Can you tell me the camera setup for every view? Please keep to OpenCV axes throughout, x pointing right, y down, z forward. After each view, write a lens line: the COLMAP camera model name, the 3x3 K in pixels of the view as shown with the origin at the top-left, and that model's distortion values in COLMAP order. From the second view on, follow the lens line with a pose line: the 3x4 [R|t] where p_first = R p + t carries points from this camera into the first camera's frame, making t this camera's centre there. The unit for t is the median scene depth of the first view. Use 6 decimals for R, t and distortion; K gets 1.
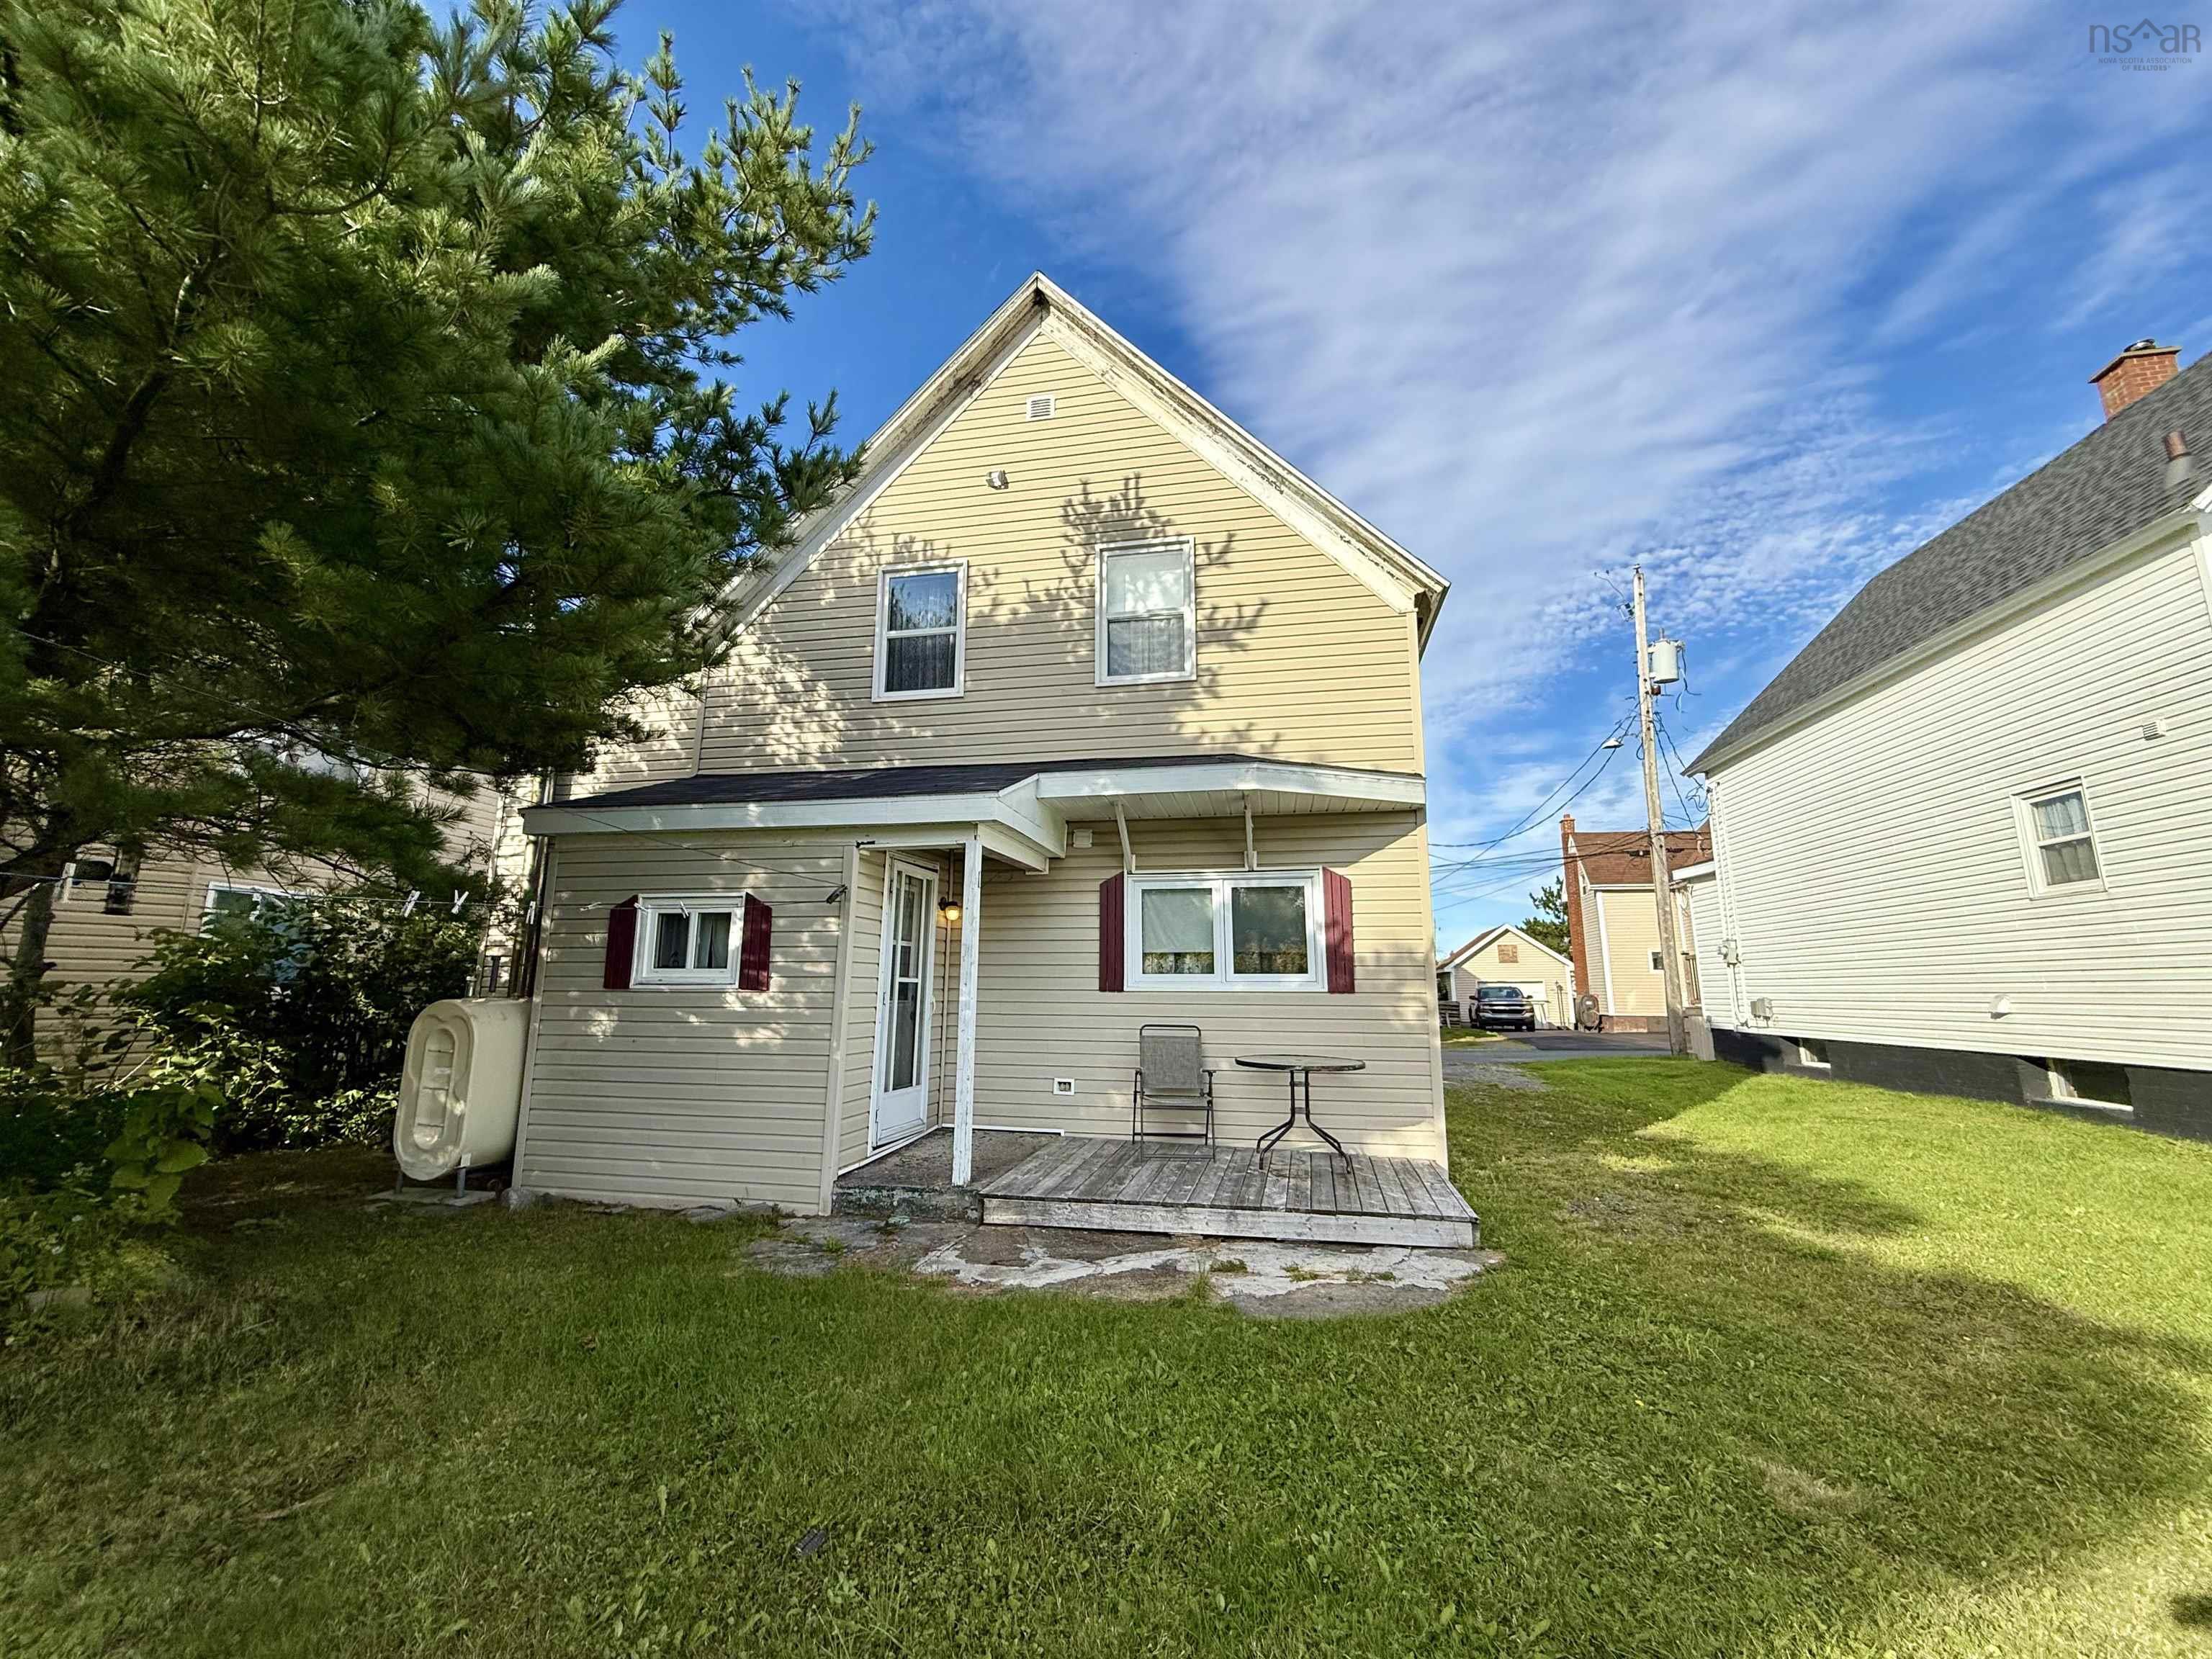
lens RADIAL K [[881.8, 0, 1093.0], [0, 881.8, 808.2], [0, 0, 1]] dist [-0.007664, 0.000912]
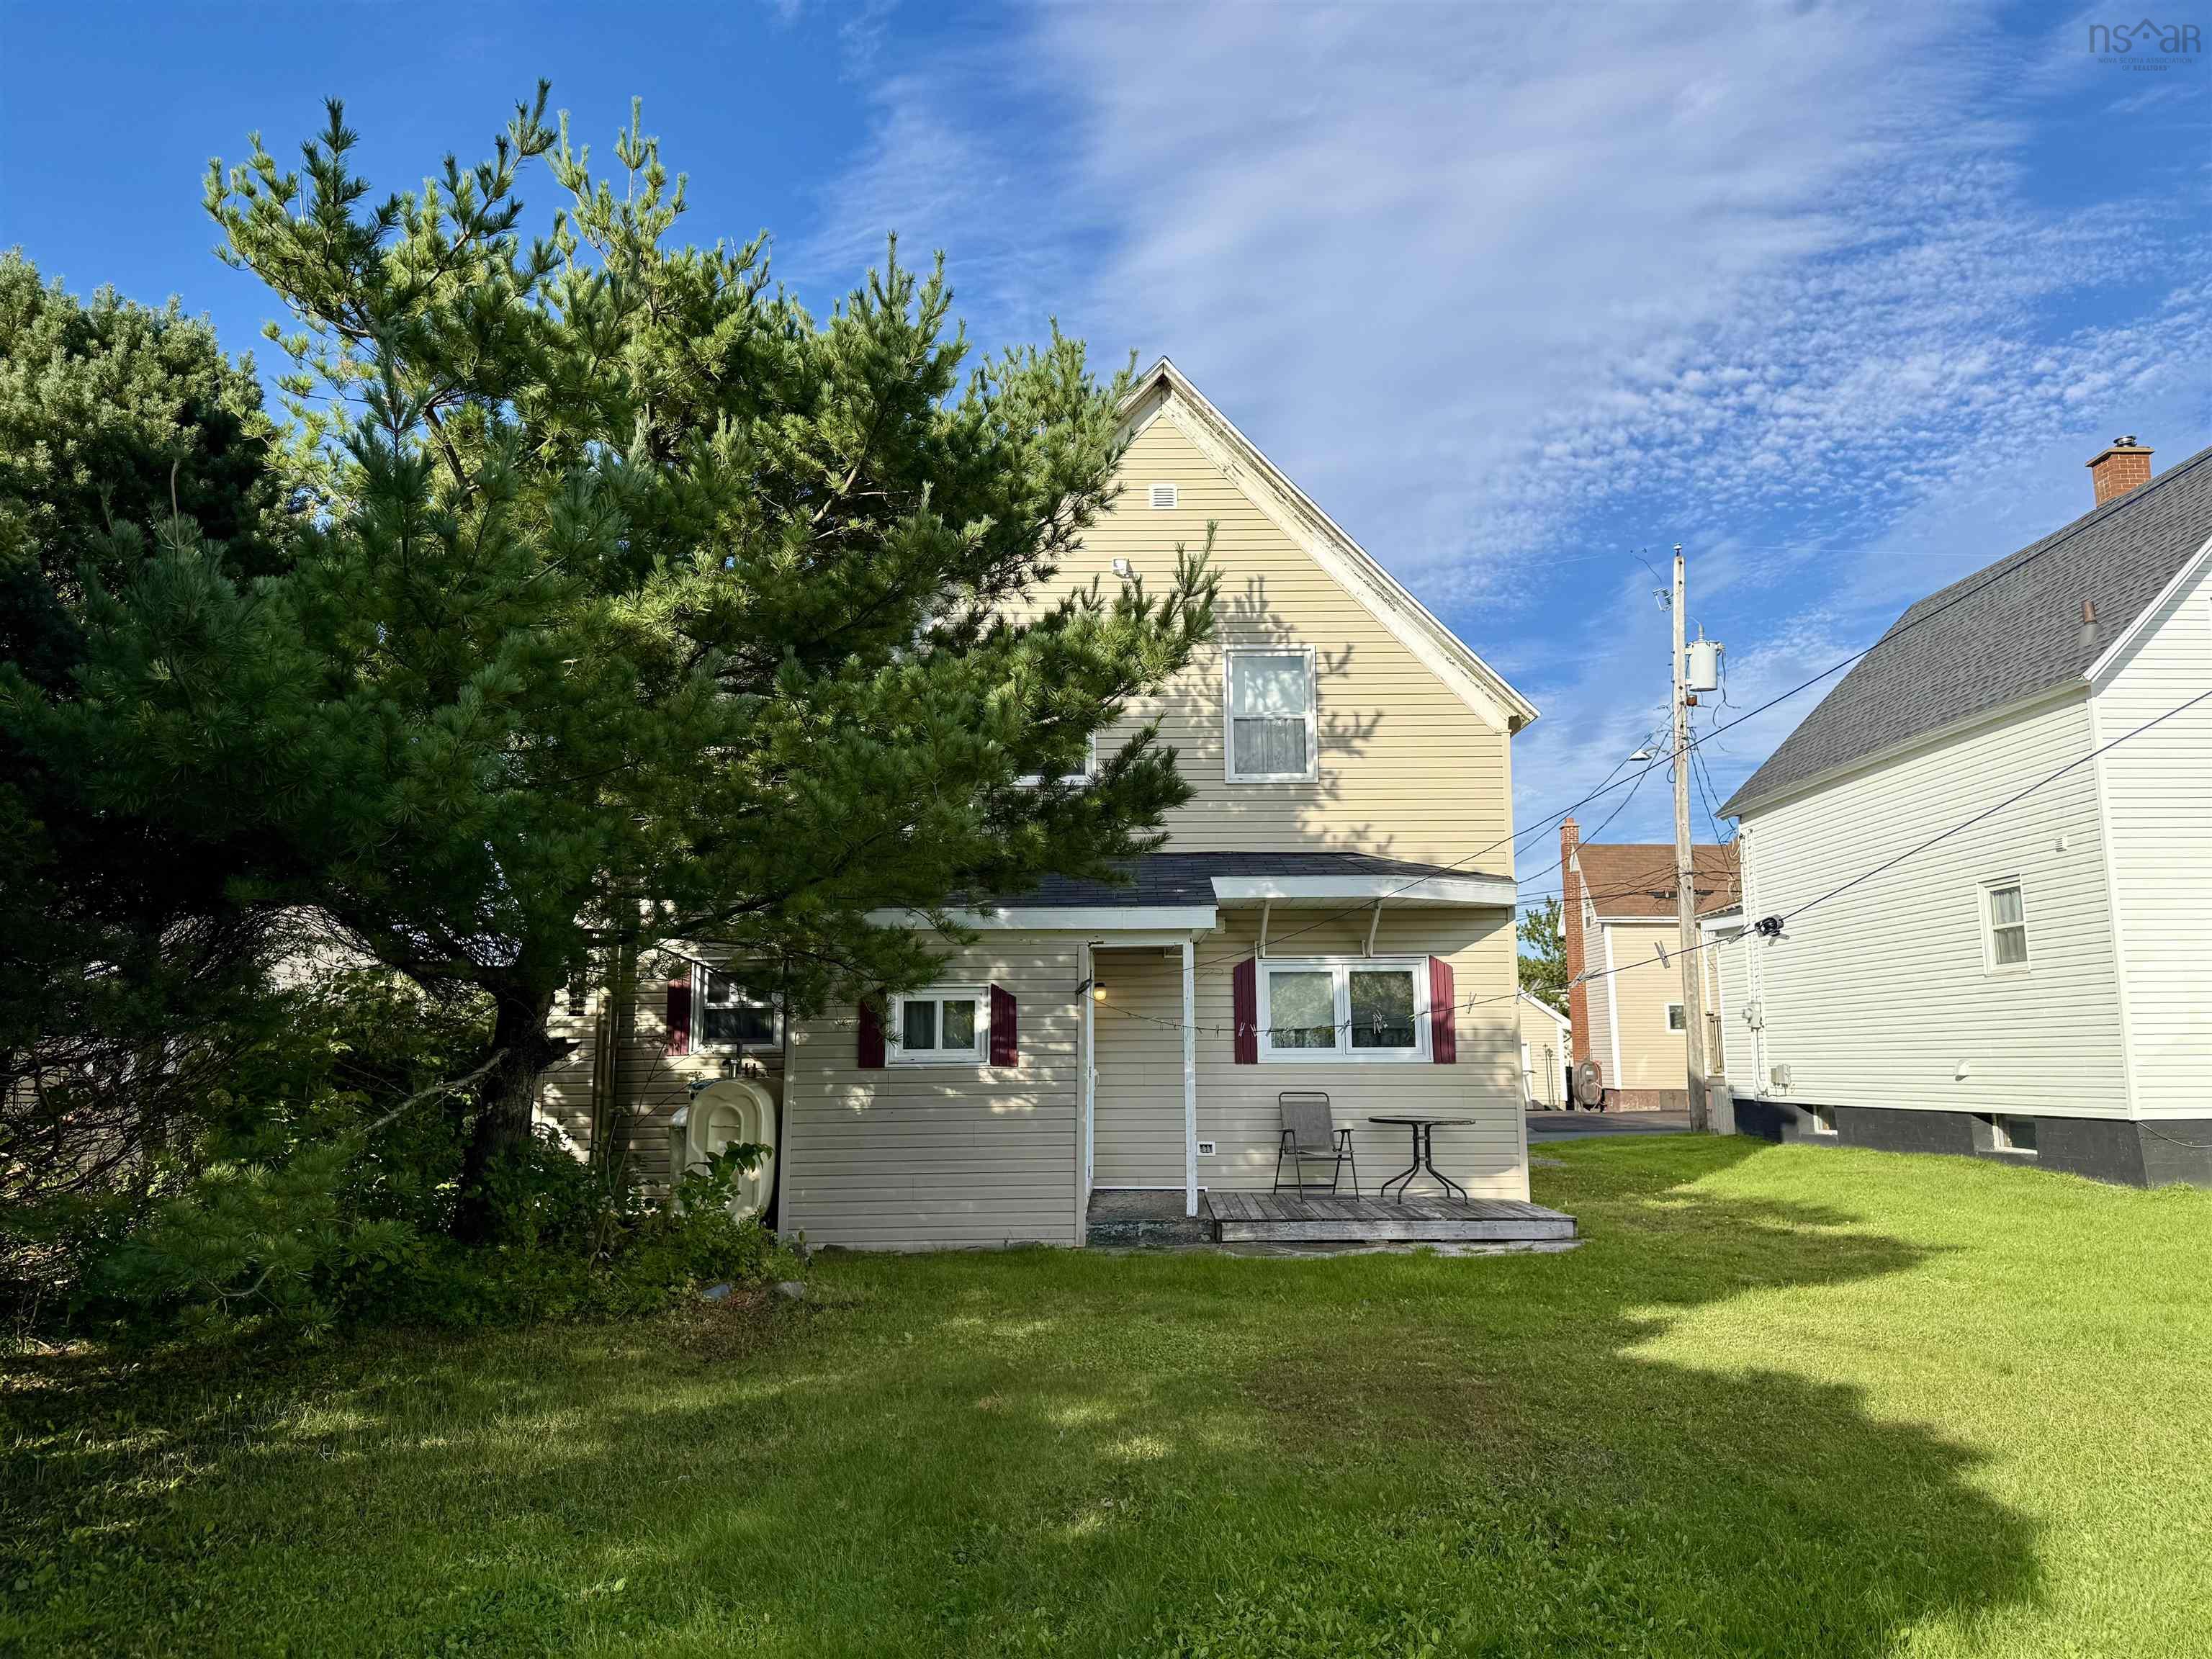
lens RADIAL K [[1520.1, 0, 1138.4], [0, 1520.1, 824.4], [0, 0, 1]] dist [0.052710, -0.071429]
pose [[0.974689, 0.021484, 0.222530, -0.281421], [-0.032568, 0.998398, 0.046259, -0.093245], [-0.221180, -0.052335, 0.973828, -0.432415]]
